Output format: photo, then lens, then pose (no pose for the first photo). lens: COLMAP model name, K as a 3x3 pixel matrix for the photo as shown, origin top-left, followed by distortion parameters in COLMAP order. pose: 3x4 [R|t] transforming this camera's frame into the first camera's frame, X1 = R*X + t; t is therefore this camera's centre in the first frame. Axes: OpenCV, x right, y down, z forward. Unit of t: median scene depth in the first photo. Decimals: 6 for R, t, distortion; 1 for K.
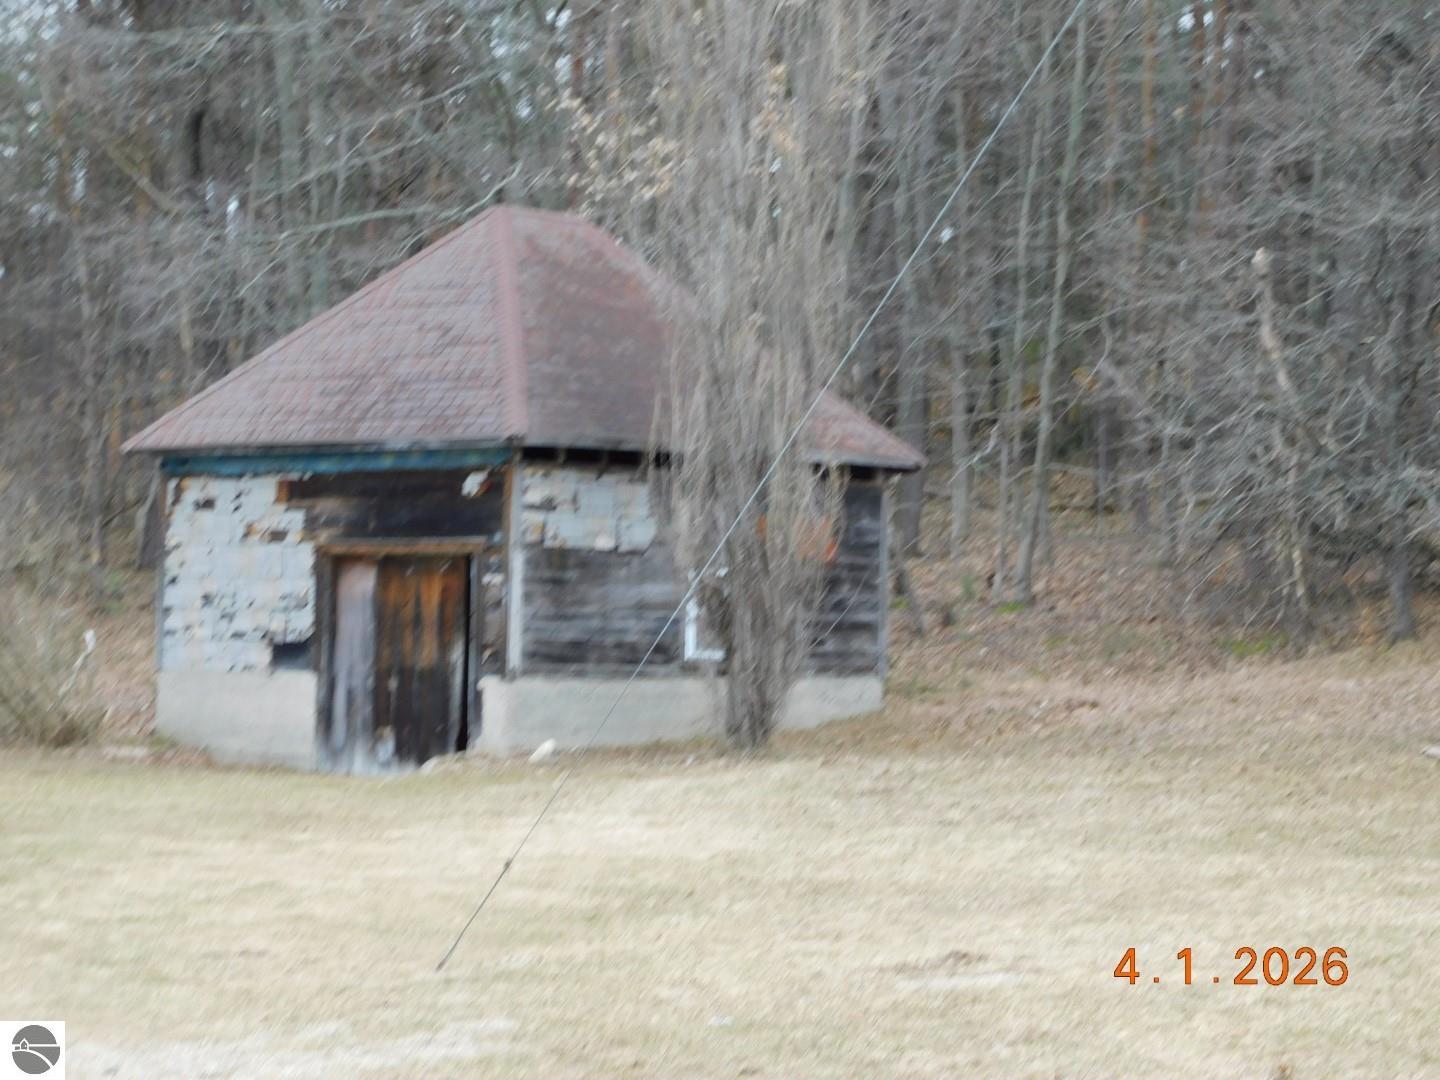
lens RADIAL K [[3792.1, 0, 720.8], [0, 3792.1, 539.5], [0, 0, 1]] dist [0.020974, 0.000000]
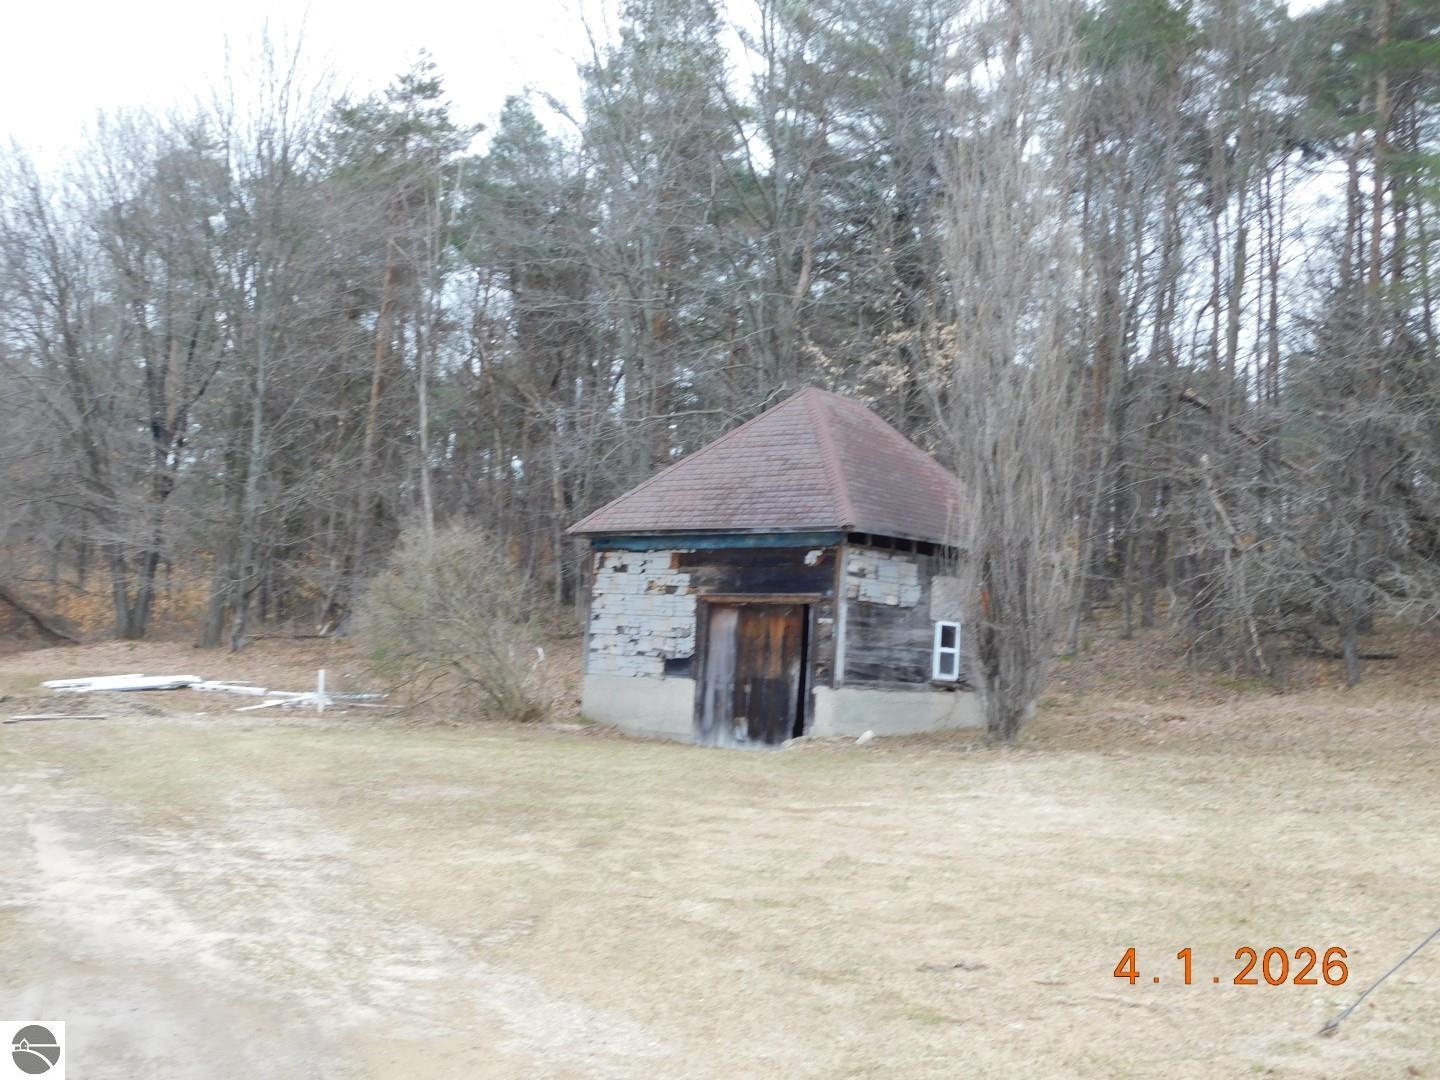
lens RADIAL K [[1695.9, 0, 717.9], [0, 1695.9, 541.1], [0, 0, 1]] dist [-0.017104, 0.000000]
pose [[0.999317, 0.036942, -0.001237, -0.099369], [-0.036955, 0.997878, -0.053611, 0.015886], [-0.000746, 0.053620, 0.998561, 0.317195]]
